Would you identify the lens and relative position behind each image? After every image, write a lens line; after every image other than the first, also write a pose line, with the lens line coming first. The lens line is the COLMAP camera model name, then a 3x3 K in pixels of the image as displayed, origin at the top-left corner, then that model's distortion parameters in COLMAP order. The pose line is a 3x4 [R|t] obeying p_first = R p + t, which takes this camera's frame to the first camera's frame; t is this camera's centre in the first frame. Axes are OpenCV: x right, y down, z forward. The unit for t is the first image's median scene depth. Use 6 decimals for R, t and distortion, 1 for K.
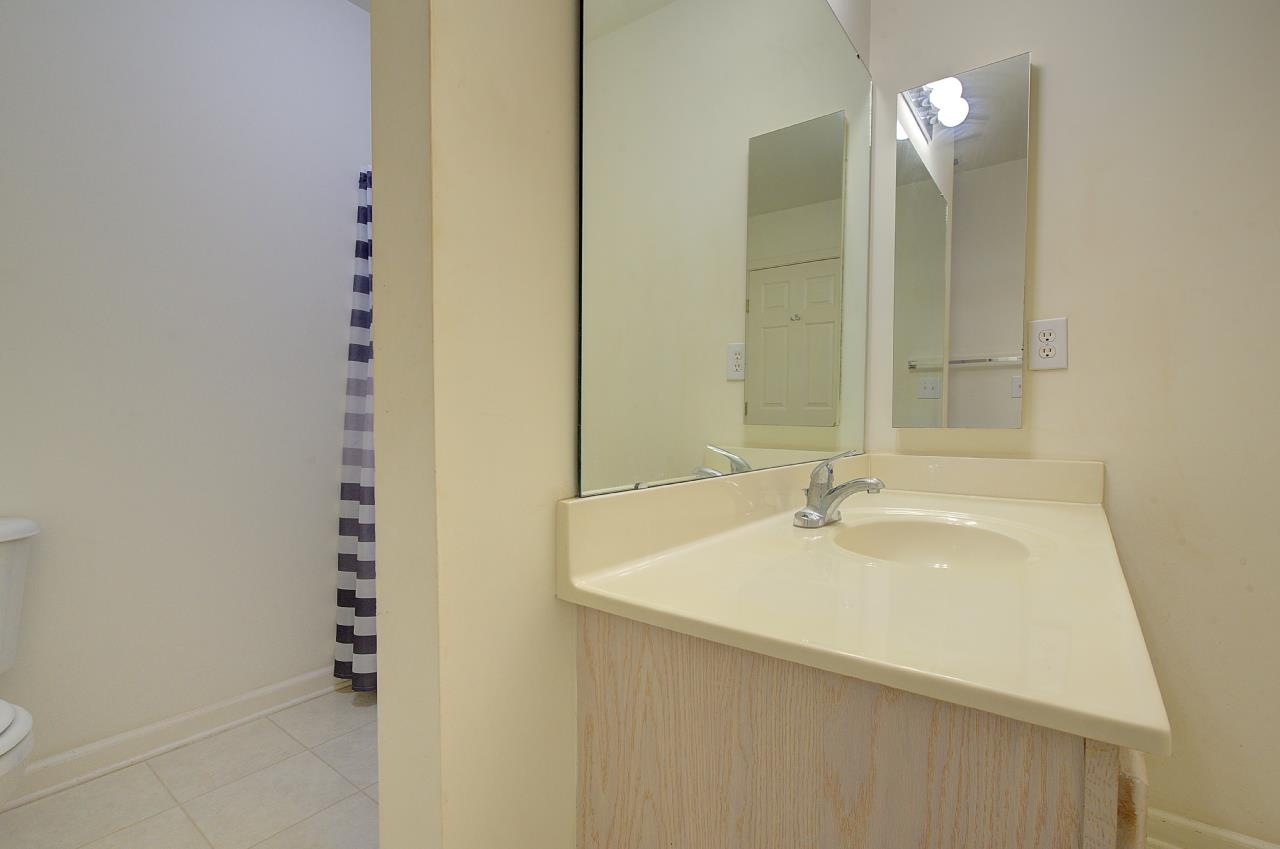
lens RADIAL K [[561.3, 0, 620.6], [0, 561.3, 428.8], [0, 0, 1]] dist [-0.001914, -0.000655]
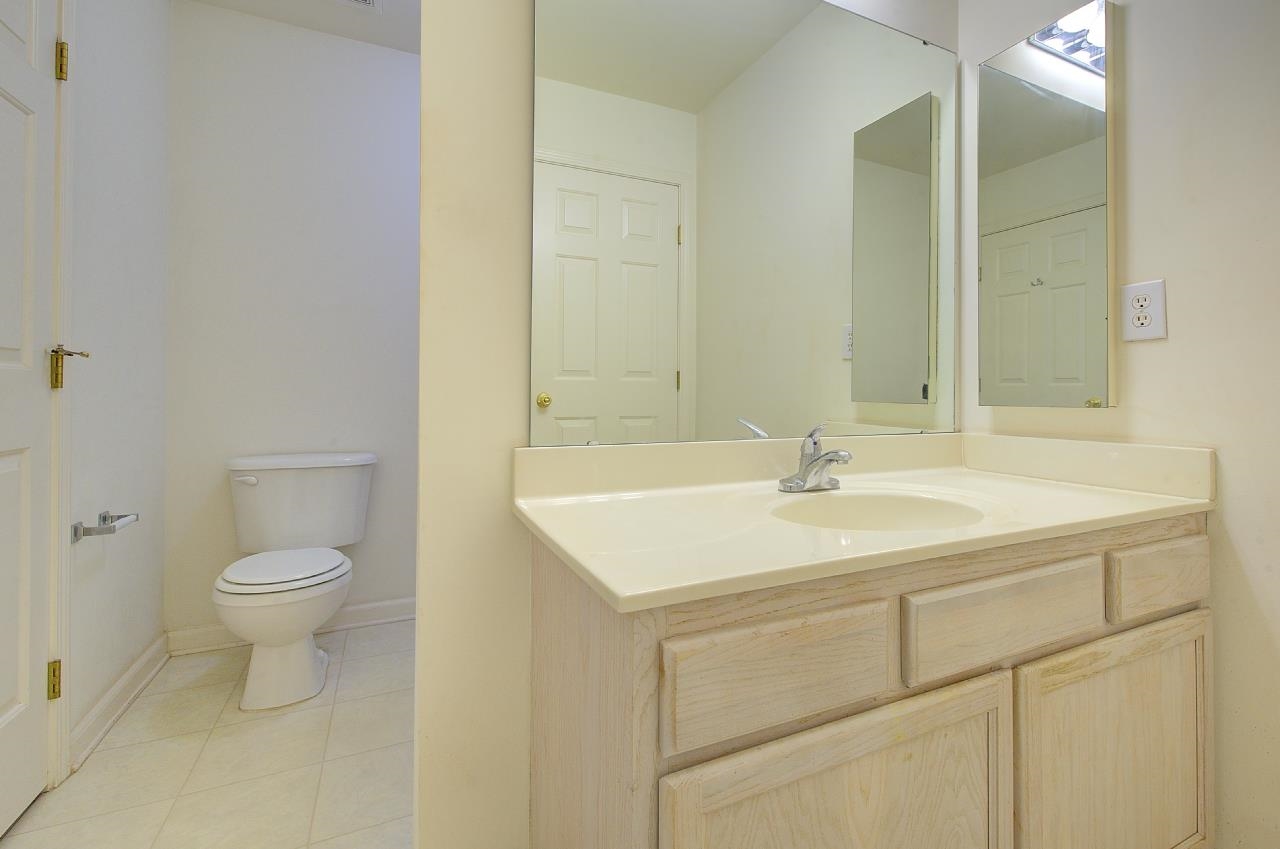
lens RADIAL K [[549.5, 0, 665.0], [0, 549.5, 385.6], [0, 0, 1]] dist [-0.004907, 0.003054]
pose [[0.888491, -0.006796, -0.458844, 0.440838], [-0.009826, 0.999379, -0.033830, 0.000662], [0.458789, 0.034567, 0.887872, -0.081187]]
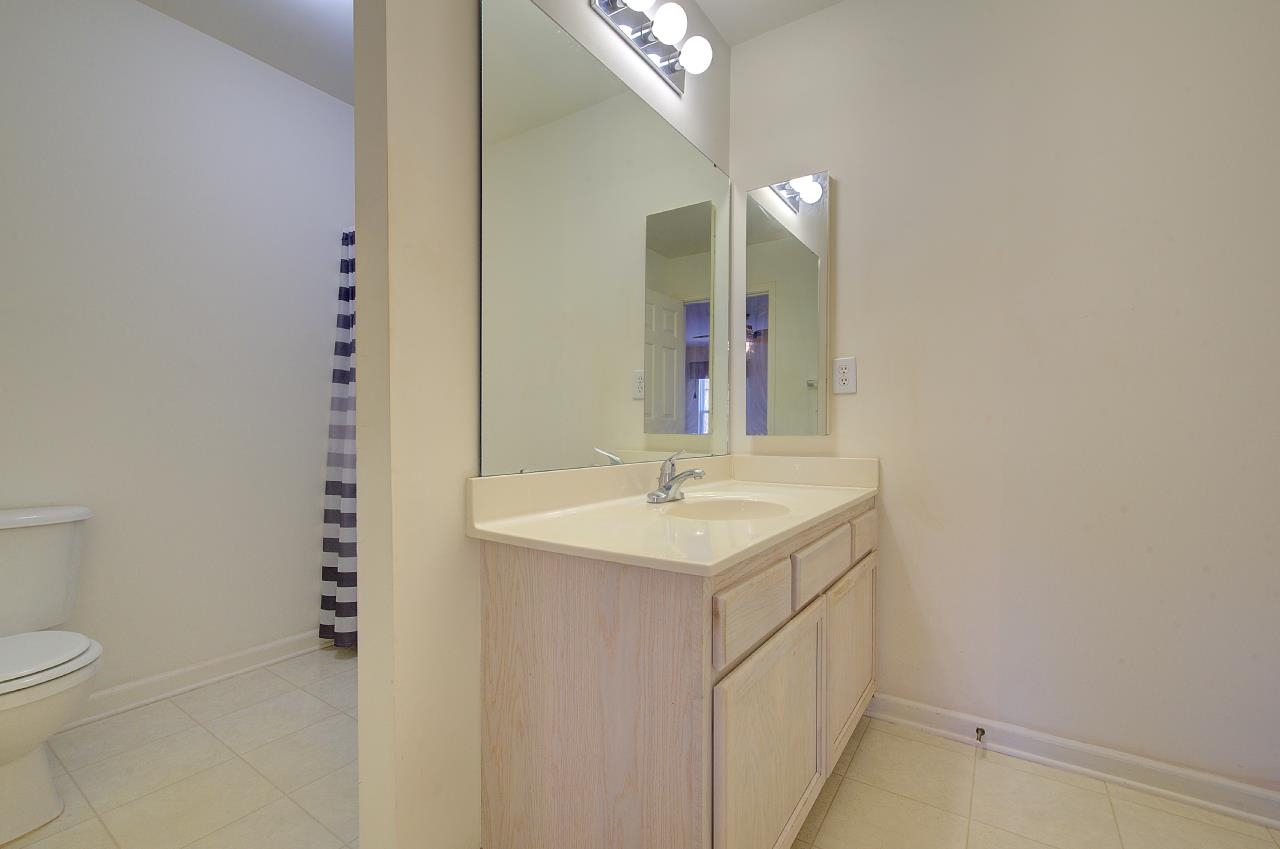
lens RADIAL K [[549.5, 0, 628.1], [0, 549.5, 429.4], [0, 0, 1]] dist [-0.004907, 0.003054]
pose [[0.998548, -0.002073, 0.053836, 0.129201], [0.002850, 0.999893, -0.014355, 0.002309], [-0.053801, 0.014487, 0.998447, -0.310203]]
